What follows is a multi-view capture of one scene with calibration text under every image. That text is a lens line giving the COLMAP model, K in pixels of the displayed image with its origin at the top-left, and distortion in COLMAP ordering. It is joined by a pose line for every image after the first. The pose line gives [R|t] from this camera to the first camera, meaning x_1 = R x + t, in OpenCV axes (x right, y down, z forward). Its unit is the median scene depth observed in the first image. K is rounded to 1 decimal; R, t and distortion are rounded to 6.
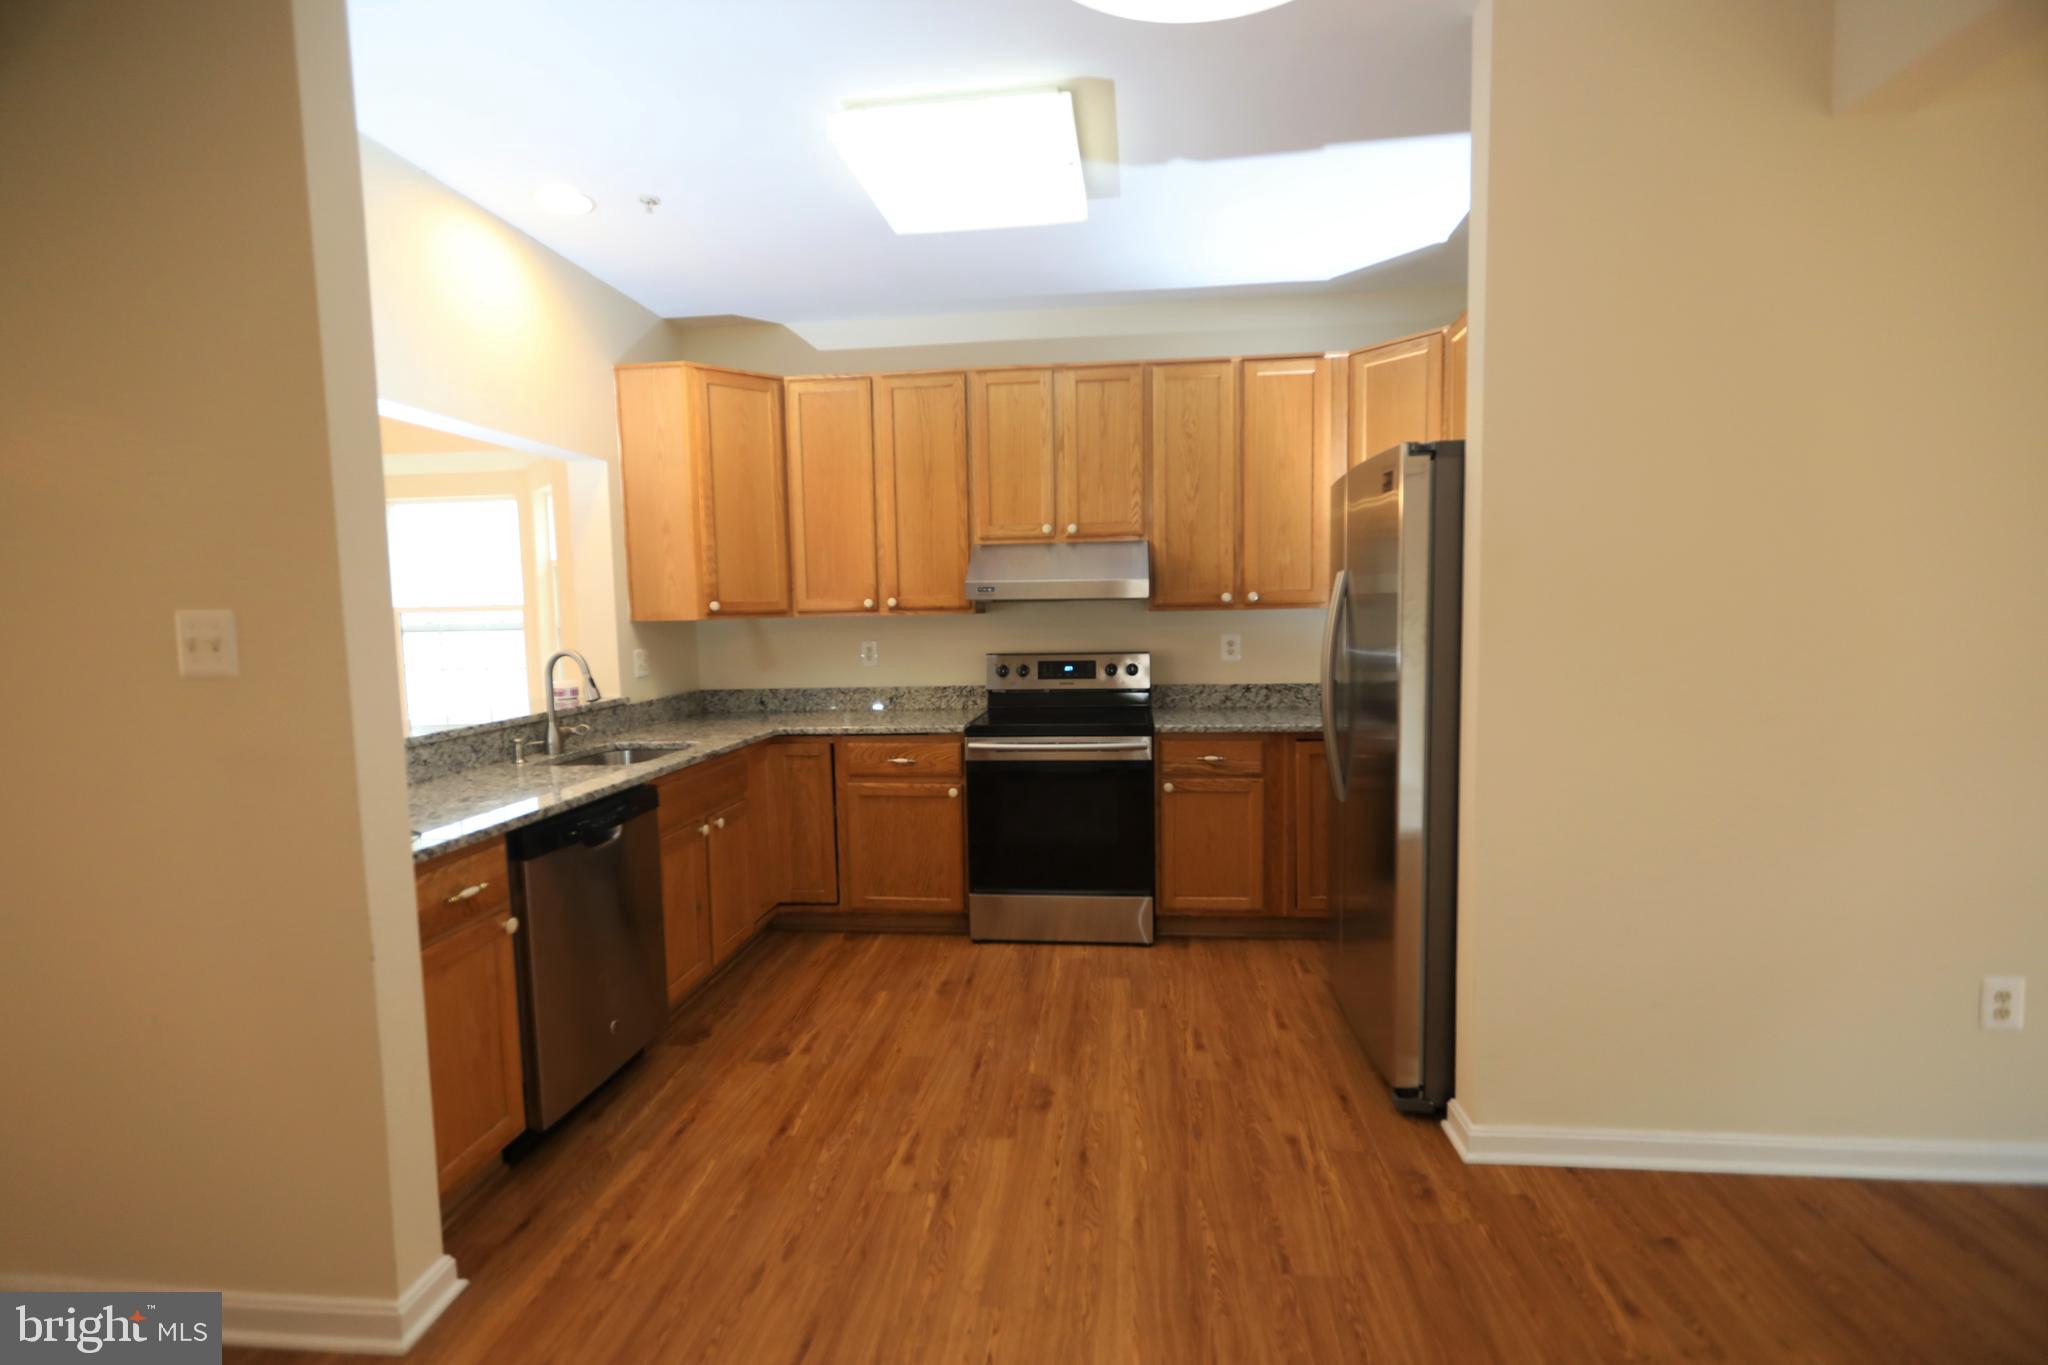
lens RADIAL K [[917.4, 0, 1031.8], [0, 917.4, 684.3], [0, 0, 1]] dist [-0.000551, 0.004724]
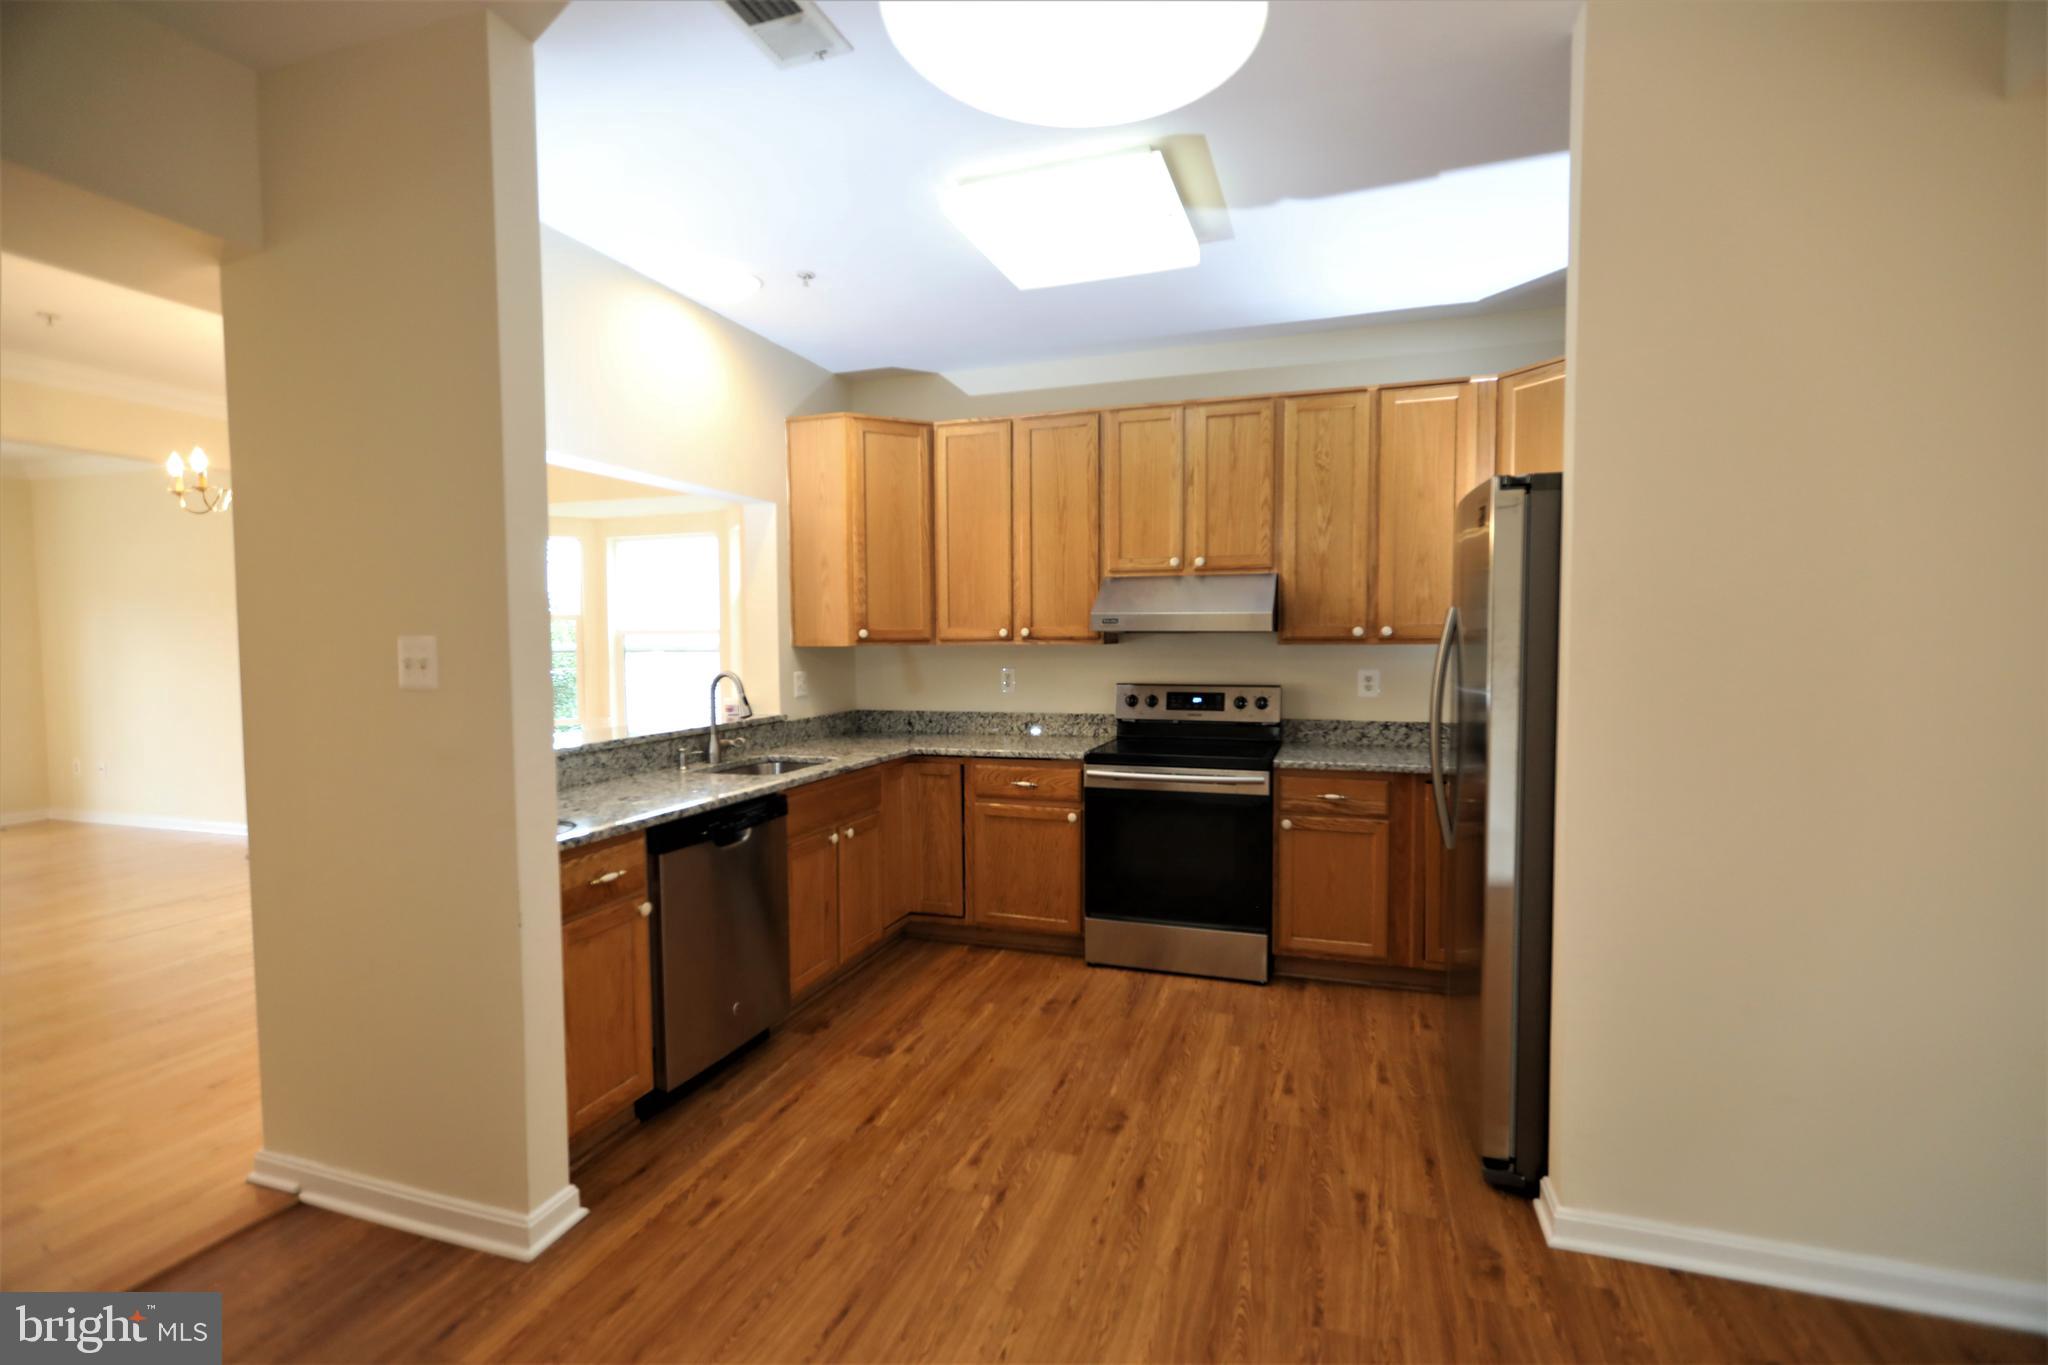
lens RADIAL K [[917.4, 0, 1031.8], [0, 917.4, 684.3], [0, 0, 1]] dist [-0.000551, 0.004724]
pose [[0.976534, 0.024829, -0.213928, 0.112214], [-0.030872, 0.999212, -0.024955, -0.005408], [0.213140, 0.030974, 0.976531, -0.027501]]
